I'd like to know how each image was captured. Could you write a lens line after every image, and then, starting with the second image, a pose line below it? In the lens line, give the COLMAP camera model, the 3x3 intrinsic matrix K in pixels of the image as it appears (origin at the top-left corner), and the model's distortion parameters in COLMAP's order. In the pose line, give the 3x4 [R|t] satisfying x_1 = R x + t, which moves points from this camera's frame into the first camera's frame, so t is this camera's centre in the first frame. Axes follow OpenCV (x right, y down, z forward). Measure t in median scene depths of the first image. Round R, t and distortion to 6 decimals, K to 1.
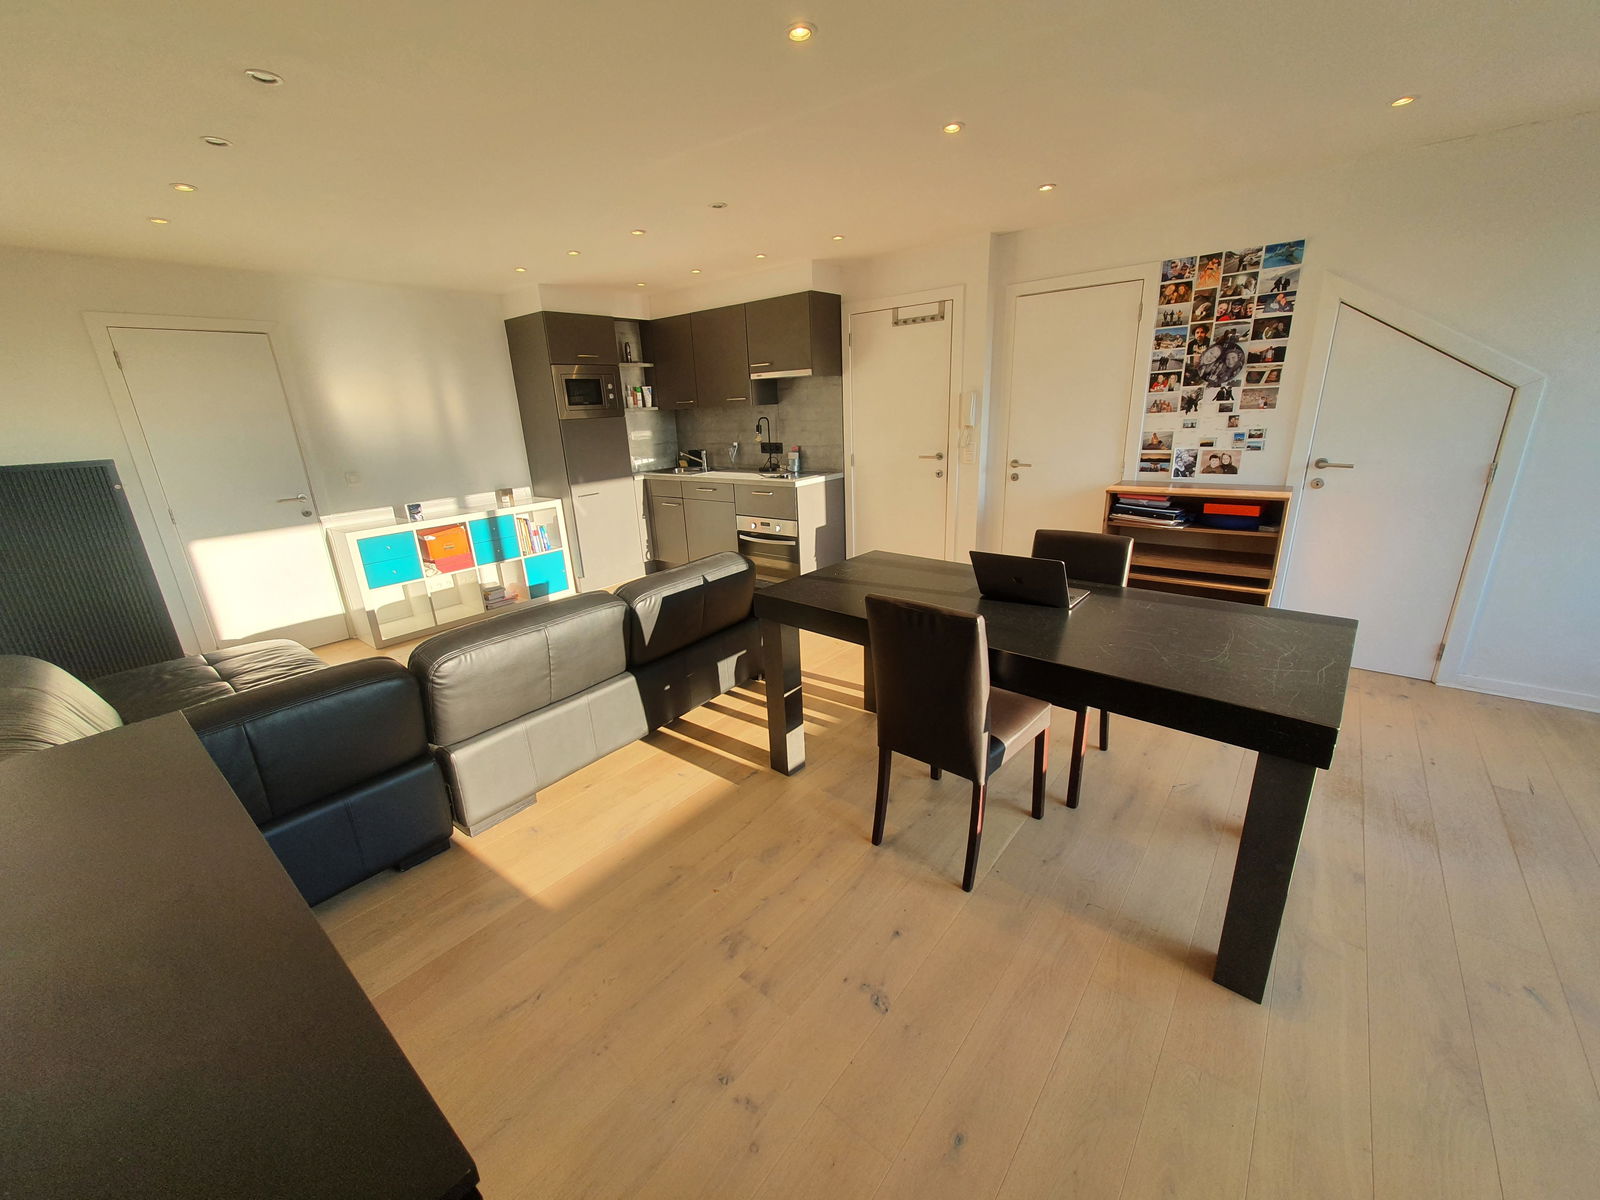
lens RADIAL K [[628.4, 0, 800.0], [0, 628.4, 600.0], [0, 0, 1]] dist [0.002785, 0.000158]
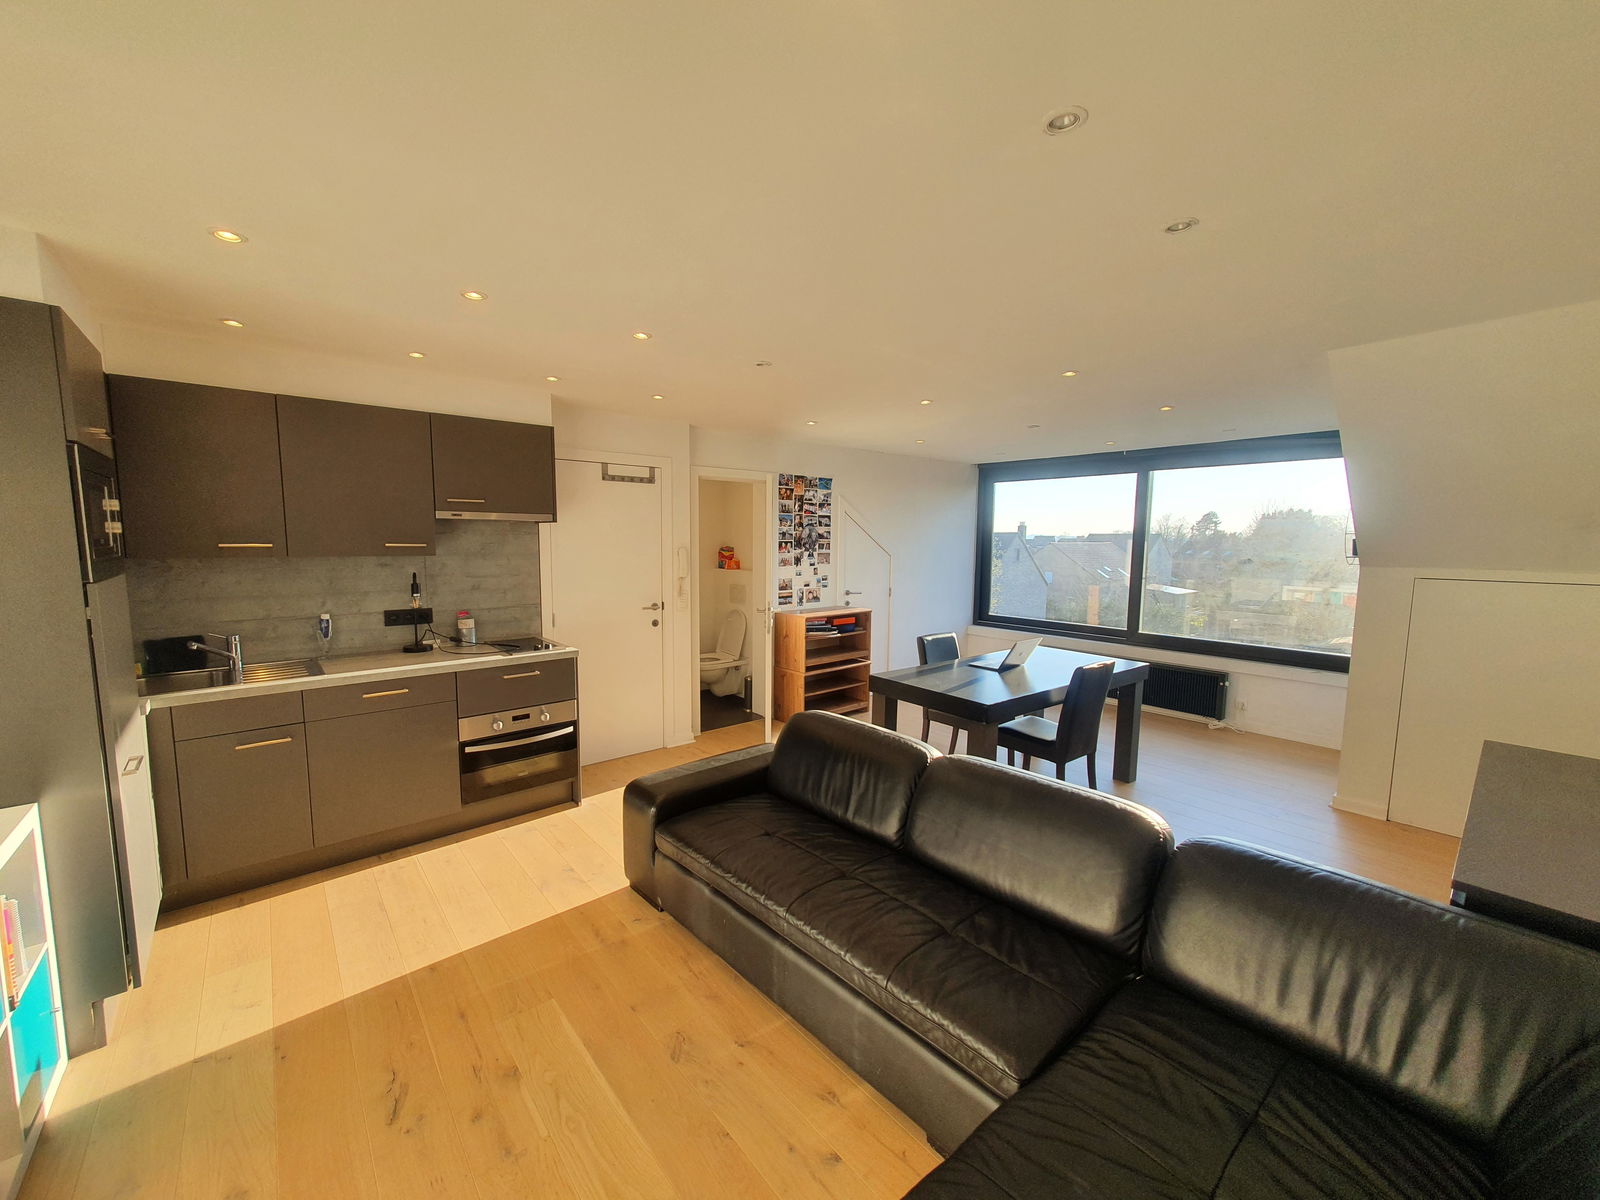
lens RADIAL K [[634.9, 0, 790.2], [0, 634.9, 600.2], [0, 0, 1]] dist [-0.001211, -0.000031]
pose [[0.176237, -0.051400, 0.983005, -0.997791], [0.282251, 0.959340, -0.000441, -0.230150], [-0.943014, 0.277532, 0.183579, 0.782397]]
